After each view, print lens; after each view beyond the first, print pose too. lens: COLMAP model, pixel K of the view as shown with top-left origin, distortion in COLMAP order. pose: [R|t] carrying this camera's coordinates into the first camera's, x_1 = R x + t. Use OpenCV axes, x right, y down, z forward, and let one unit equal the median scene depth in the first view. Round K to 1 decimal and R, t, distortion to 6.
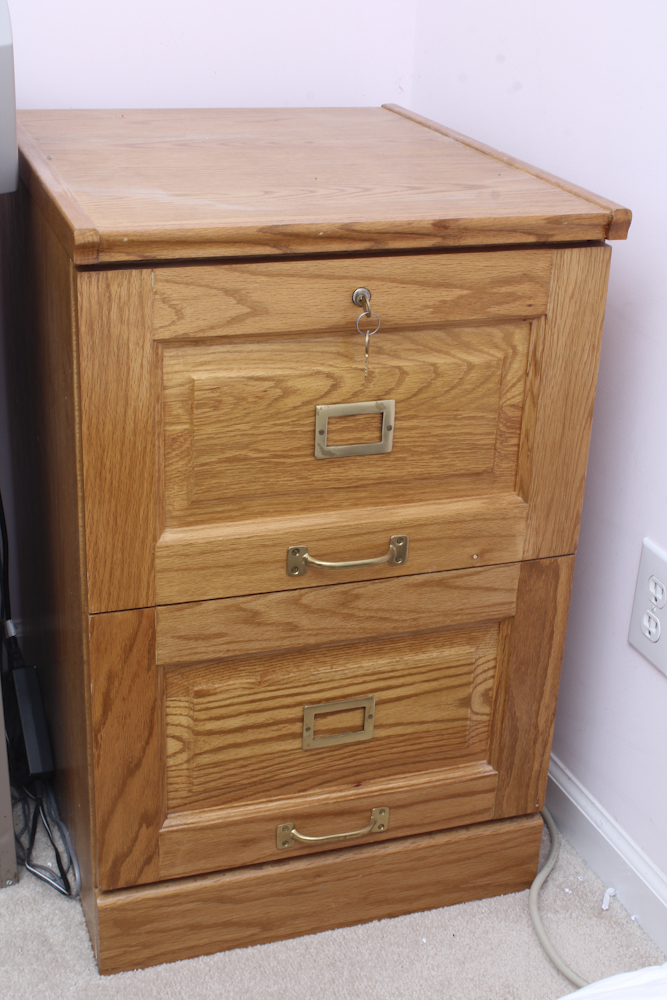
lens RADIAL K [[1451.3, 0, 333.5], [0, 1451.3, 500.0], [0, 0, 1]] dist [0.008613, -0.010030]
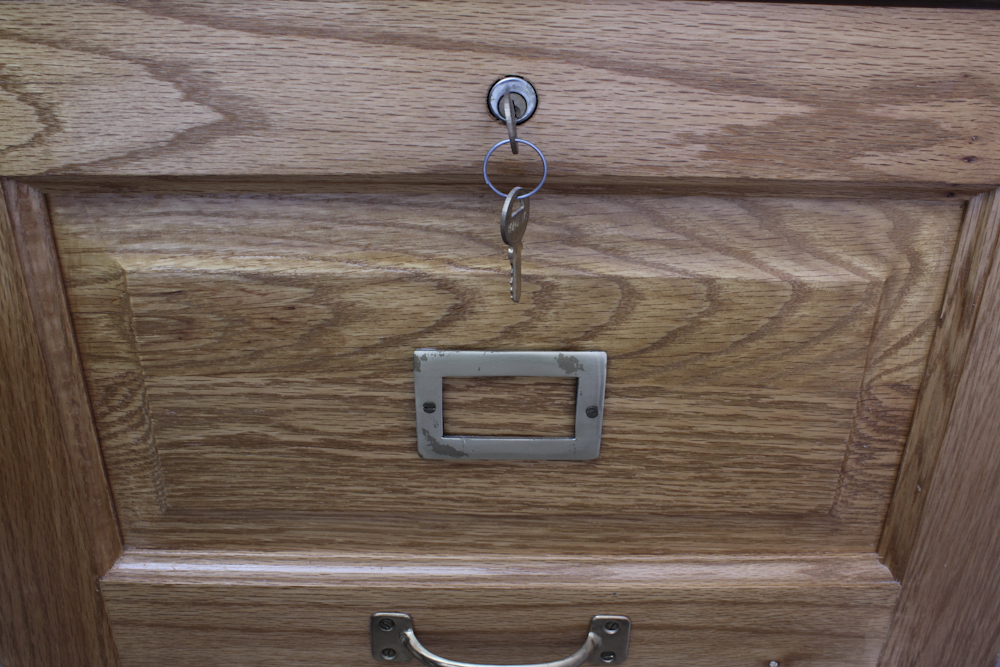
lens RADIAL K [[948.5, 0, 497.8], [0, 948.5, 348.8], [0, 0, 1]] dist [-0.146505, 0.133869]
pose [[0.945289, 0.127872, -0.300130, 0.095811], [-0.106320, 0.990506, 0.087147, -0.091074], [0.308424, -0.050469, 0.949909, 0.722391]]
